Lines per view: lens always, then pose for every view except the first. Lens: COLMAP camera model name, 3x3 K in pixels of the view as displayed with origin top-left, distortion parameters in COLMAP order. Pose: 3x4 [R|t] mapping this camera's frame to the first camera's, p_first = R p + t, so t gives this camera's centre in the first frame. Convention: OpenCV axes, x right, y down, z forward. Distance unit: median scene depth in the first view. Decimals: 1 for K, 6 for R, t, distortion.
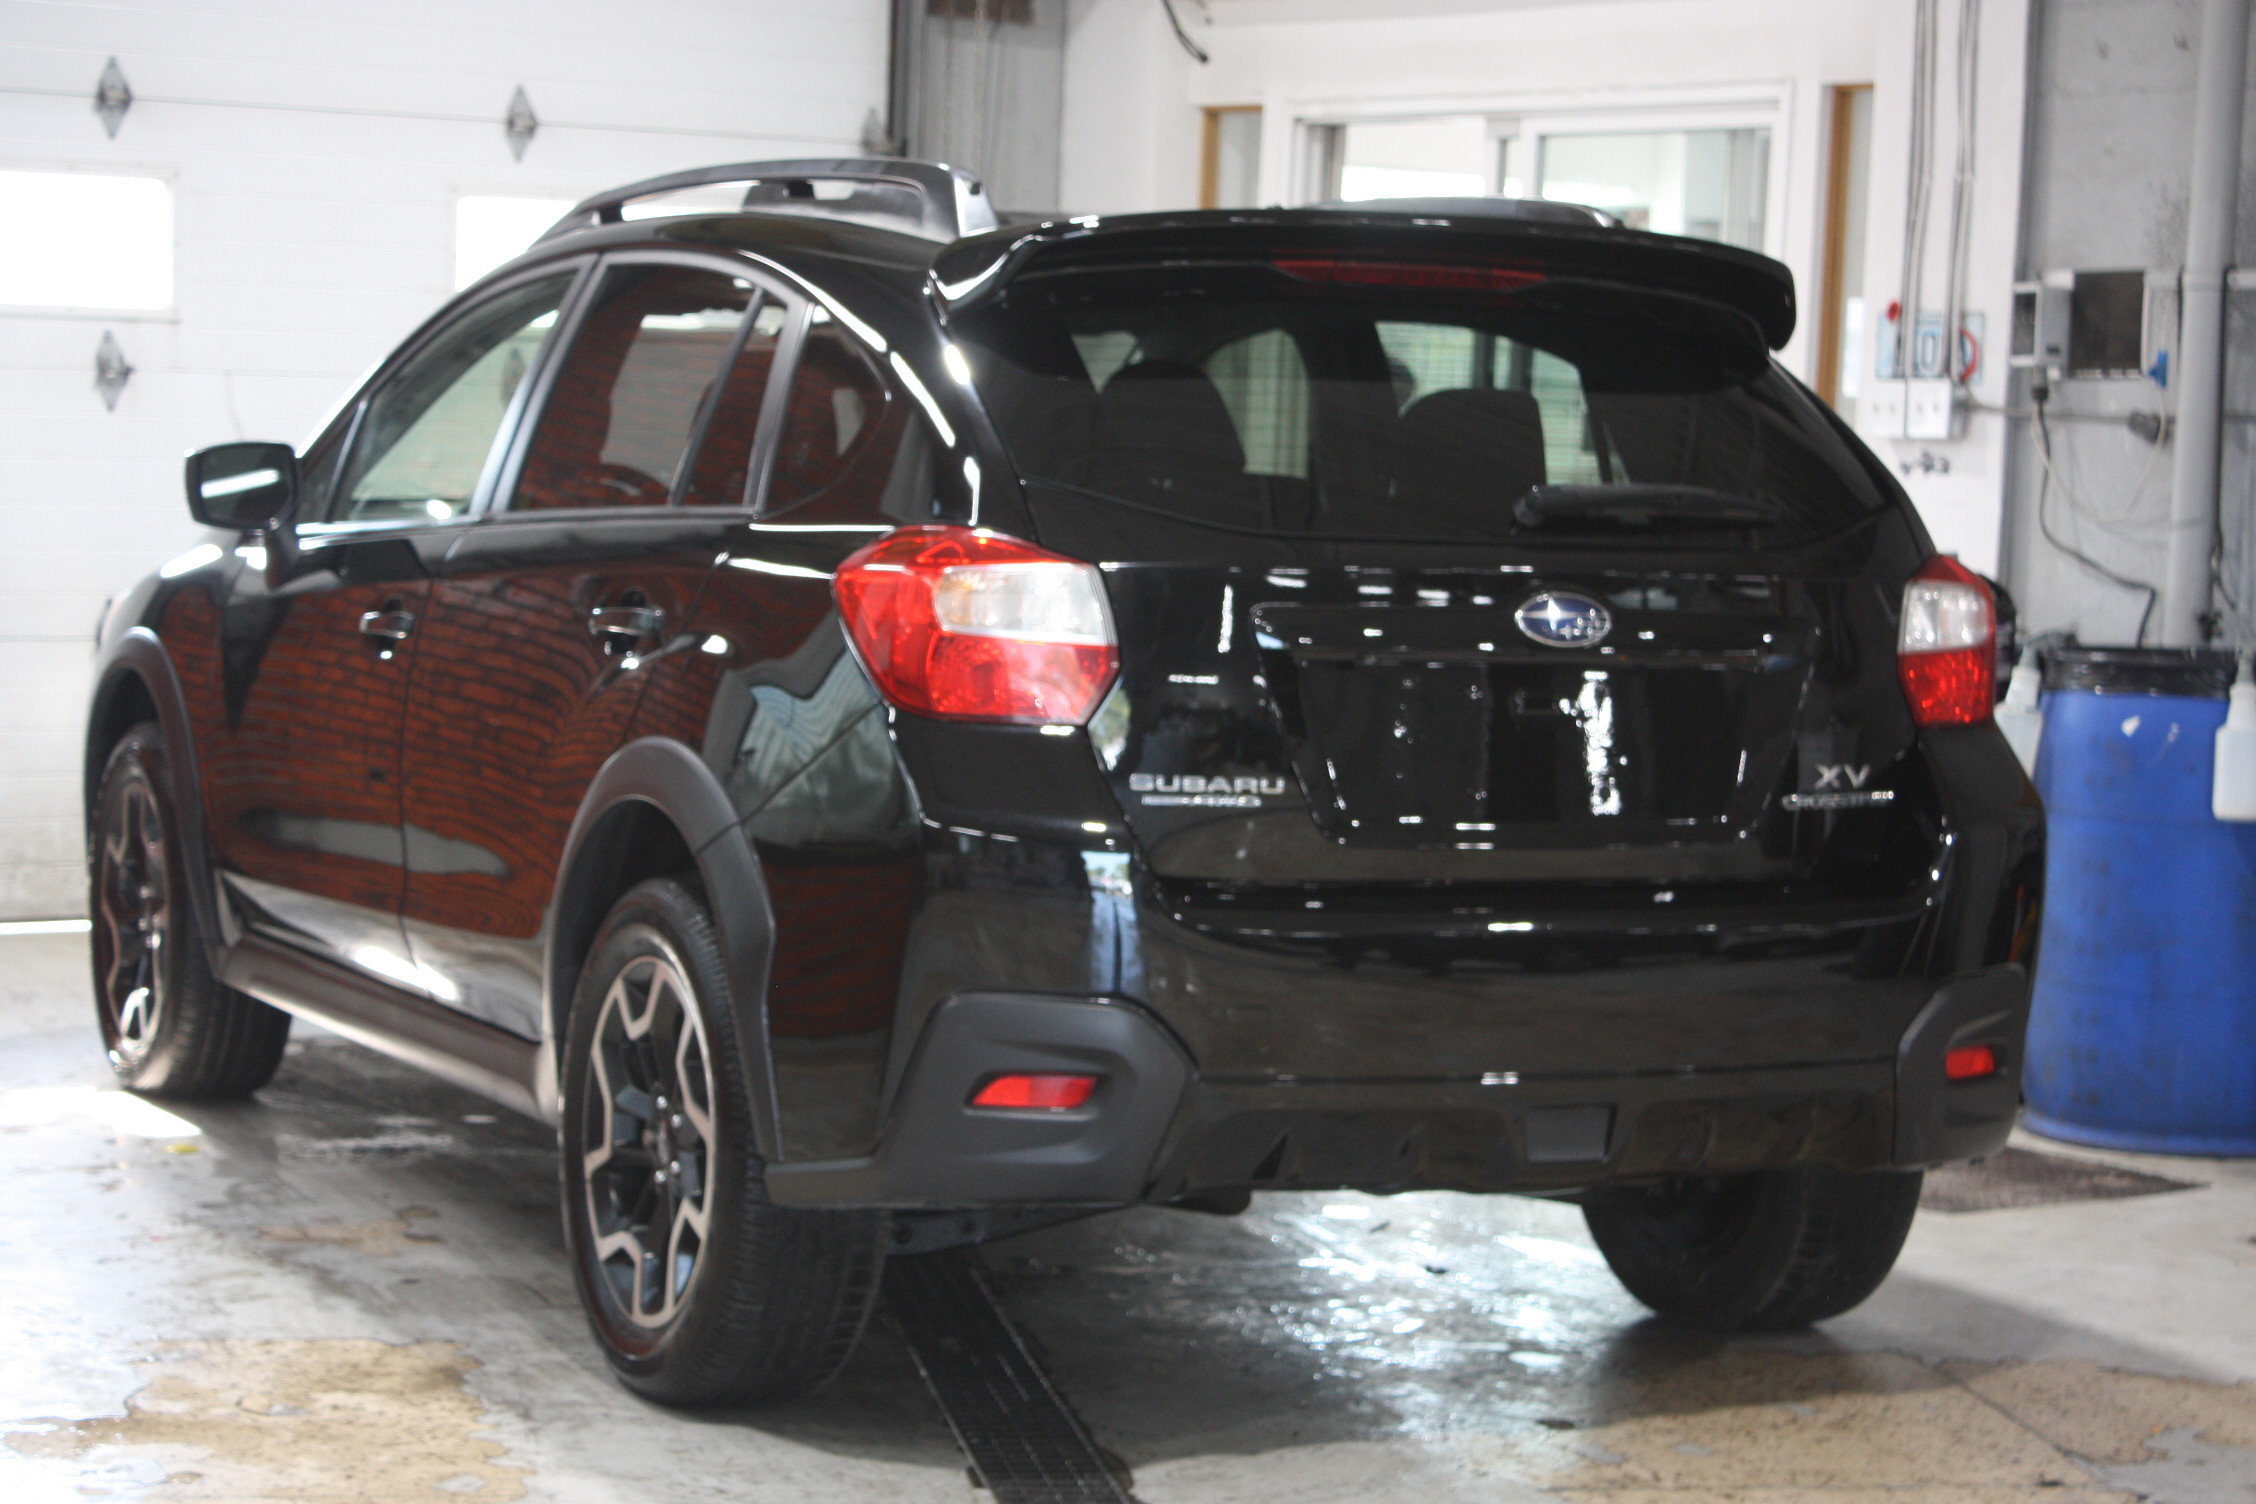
lens RADIAL K [[4991.8, 0, 1128.0], [0, 4991.8, 752.0], [0, 0, 1]] dist [0.063281, 0.860169]
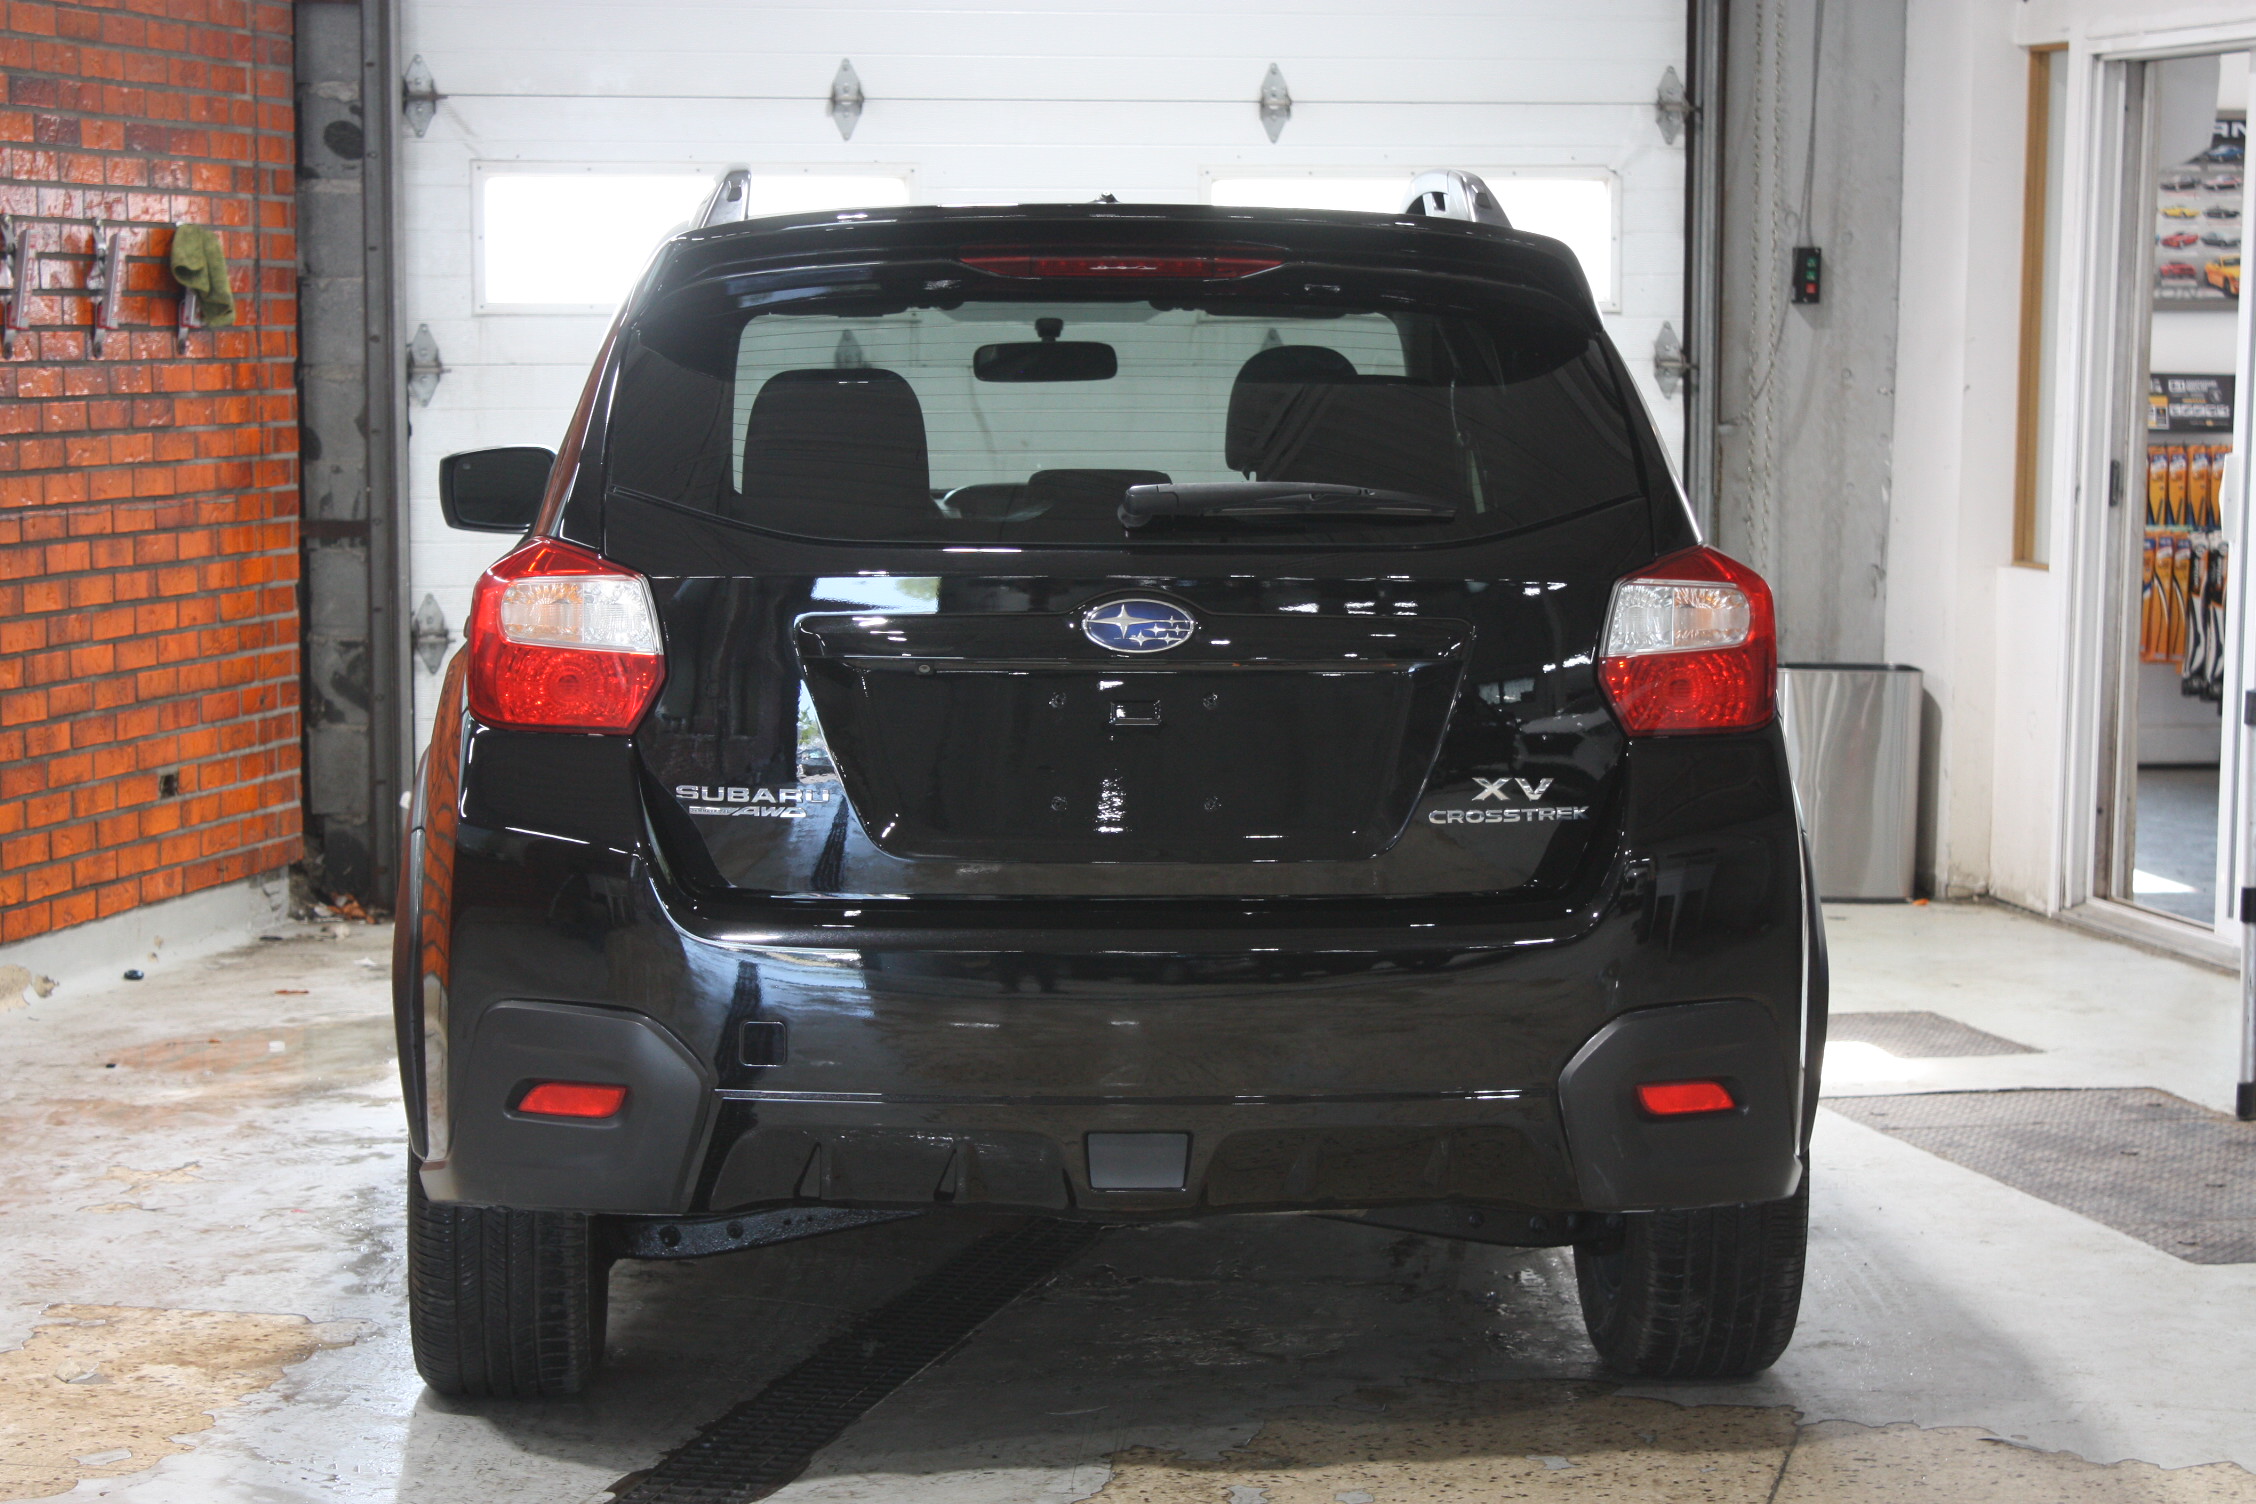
lens RADIAL K [[4962.1, 0, 1128.0], [0, 4962.1, 752.0], [0, 0, 1]] dist [0.357342, -3.120278]
pose [[0.920448, 0.007636, -0.390790, 0.439274], [-0.002956, 0.999917, 0.012575, -0.013655], [0.390854, -0.010419, 0.920394, 0.115746]]
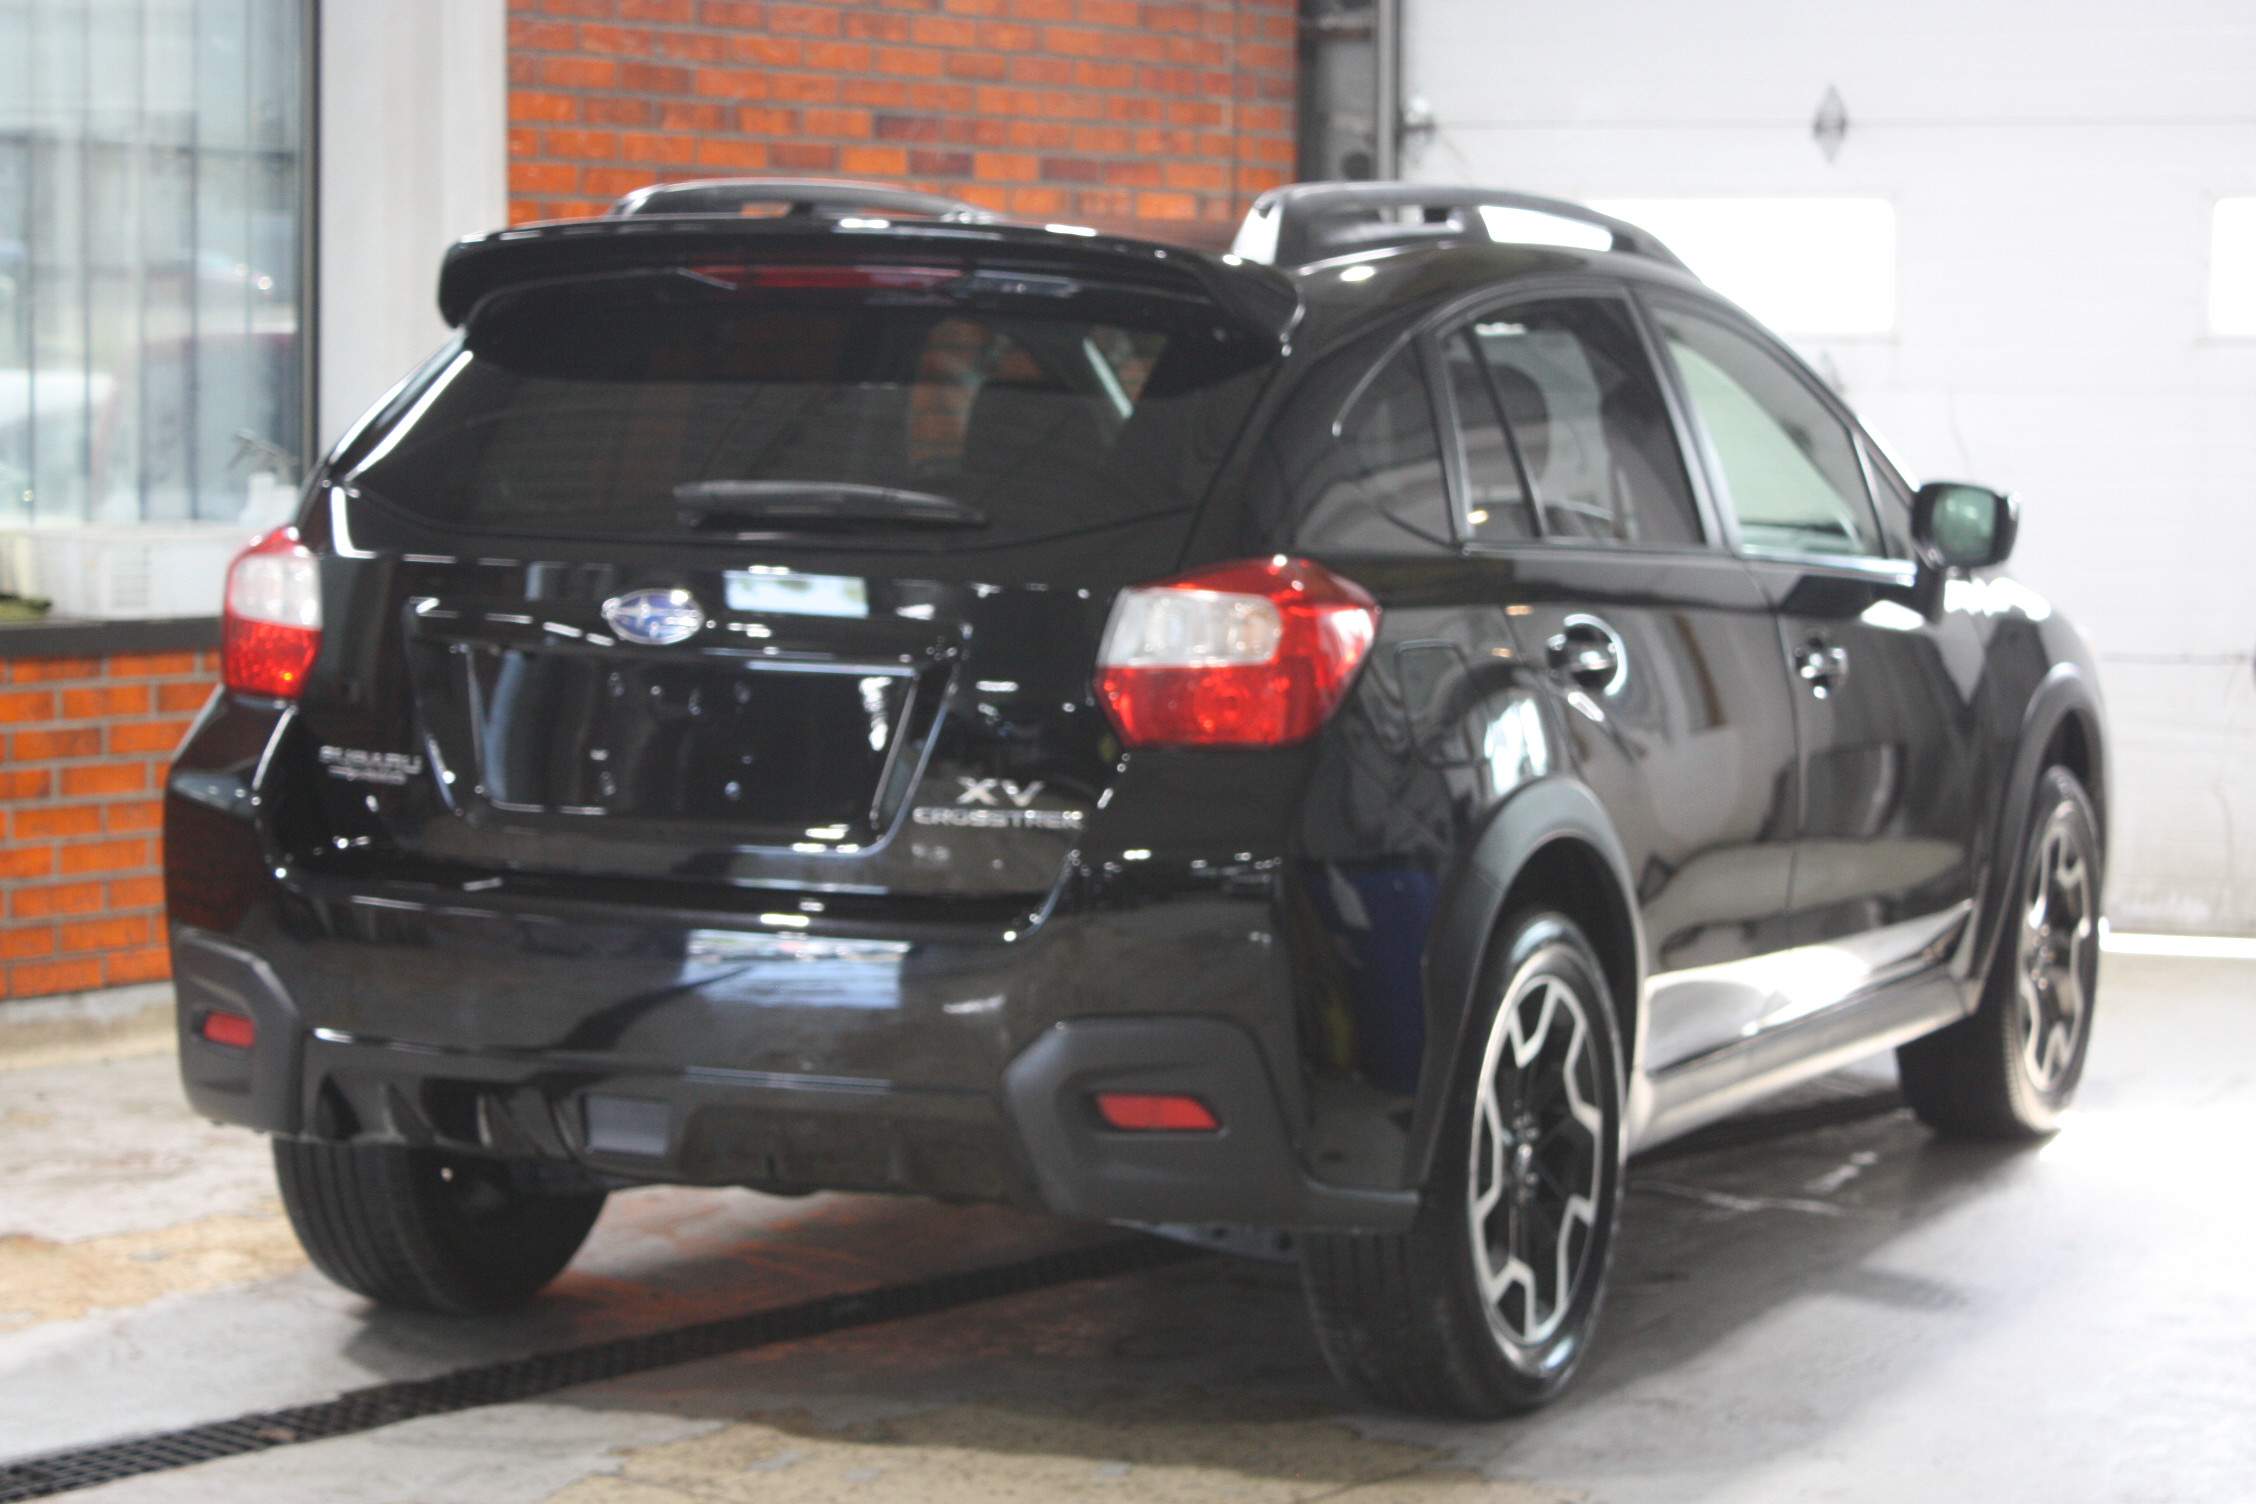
lens RADIAL K [[5098.7, 0, 1128.0], [0, 5098.7, 752.0], [0, 0, 1]] dist [-0.017804, -0.076795]
pose [[0.614022, 0.044750, -0.788019, 0.914357], [-0.052000, 0.998516, 0.016186, -0.019687], [0.787574, 0.031039, 0.615438, 0.425743]]
